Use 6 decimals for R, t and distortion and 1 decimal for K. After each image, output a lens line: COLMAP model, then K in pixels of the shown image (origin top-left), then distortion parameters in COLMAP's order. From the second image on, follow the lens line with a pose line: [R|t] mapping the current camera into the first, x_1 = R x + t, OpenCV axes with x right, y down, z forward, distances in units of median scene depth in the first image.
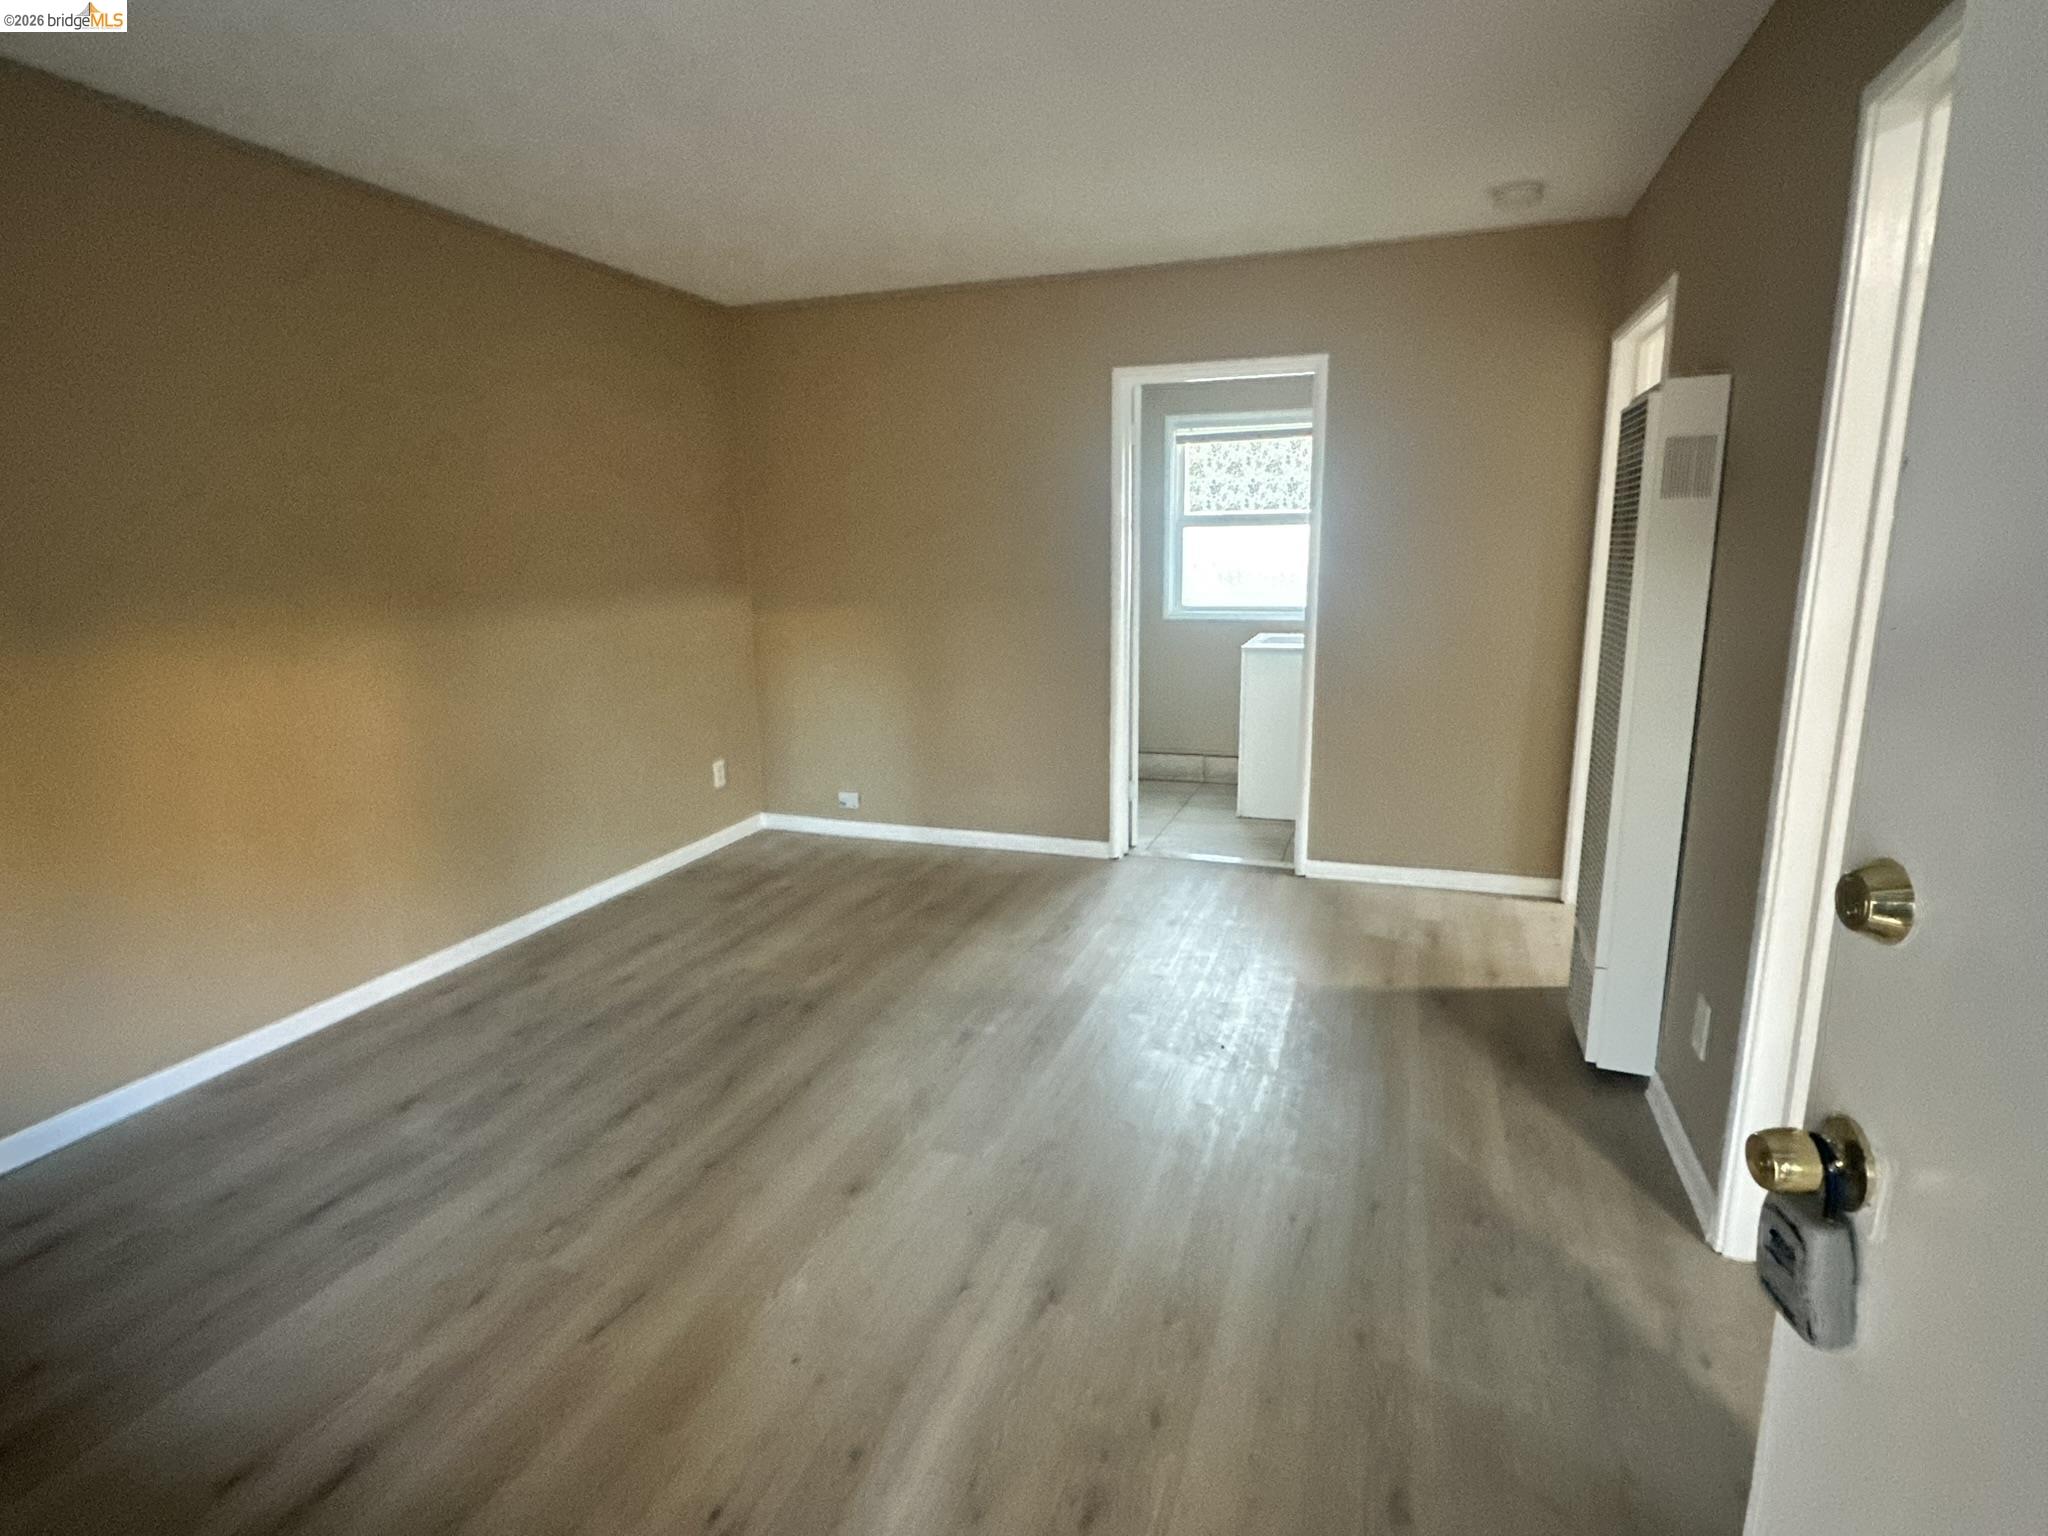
lens RADIAL K [[1056.4, 0, 1022.3], [0, 1056.4, 765.4], [0, 0, 1]] dist [-0.005617, -0.000081]
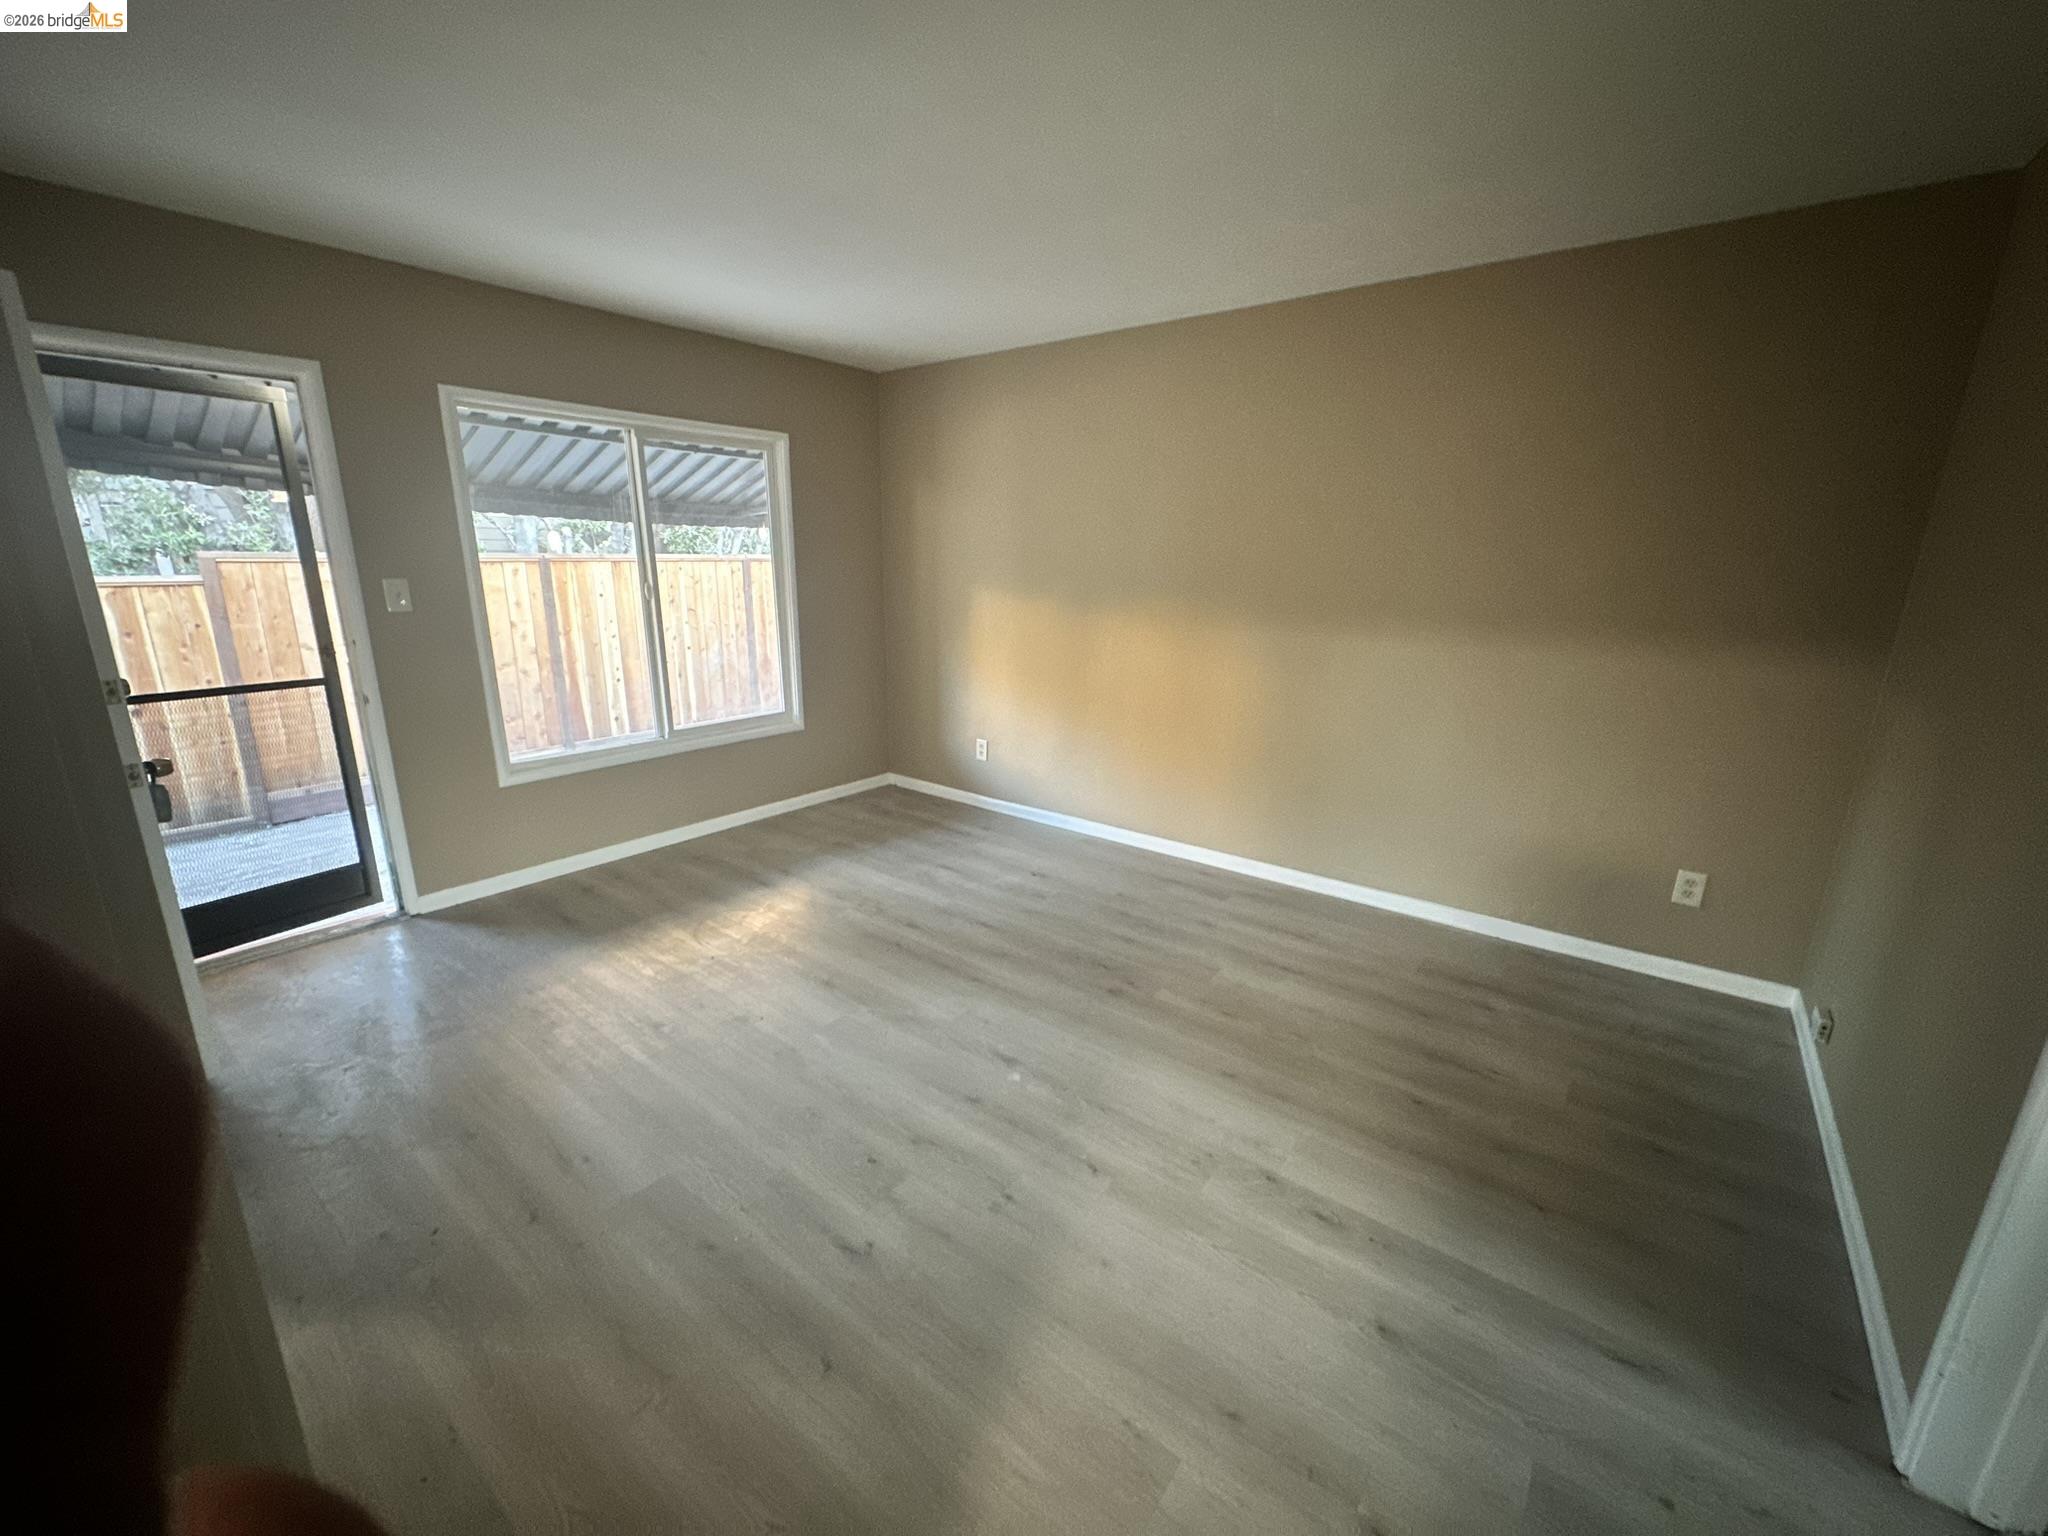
lens RADIAL K [[823.5, 0, 1024.9], [0, 823.5, 765.5], [0, 0, 1]] dist [-0.003477, 0.000228]
pose [[-0.319552, 0.246689, -0.914894, 0.595014], [-0.196274, 0.927346, 0.318600, -0.264974], [0.927018, 0.281379, -0.247917, 1.112462]]
